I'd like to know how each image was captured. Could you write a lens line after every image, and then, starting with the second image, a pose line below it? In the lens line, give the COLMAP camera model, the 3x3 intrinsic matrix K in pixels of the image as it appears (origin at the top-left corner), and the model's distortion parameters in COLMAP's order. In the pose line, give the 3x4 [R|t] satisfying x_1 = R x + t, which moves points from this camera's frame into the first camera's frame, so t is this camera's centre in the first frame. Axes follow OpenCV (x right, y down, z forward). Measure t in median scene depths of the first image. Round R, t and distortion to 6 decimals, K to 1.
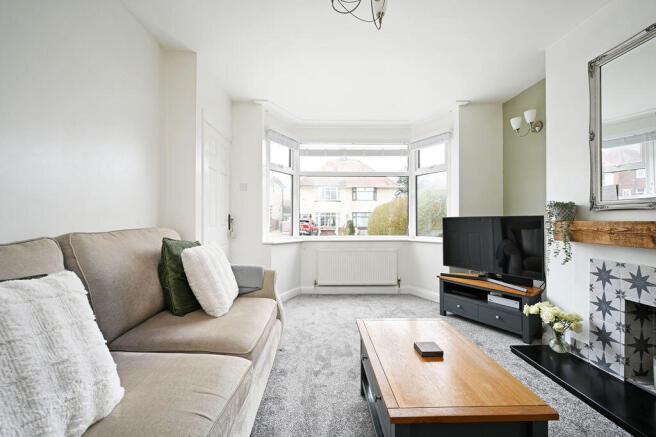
lens RADIAL K [[273.5, 0, 328.0], [0, 273.5, 218.5], [0, 0, 1]] dist [-0.000434, -0.000060]
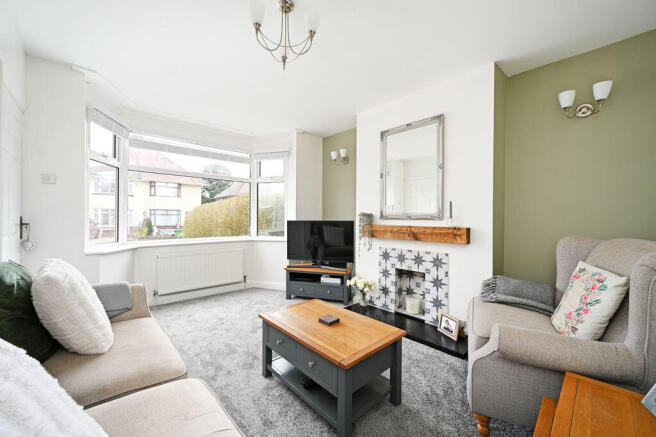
lens RADIAL K [[256.4, 0, 326.4], [0, 256.4, 220.0], [0, 0, 1]] dist [-0.000147, -0.000053]
pose [[0.753708, -0.000235, 0.657210, -0.241205], [-0.009546, 0.999891, 0.011304, -0.025445], [-0.657140, -0.014794, 0.753623, 0.008508]]
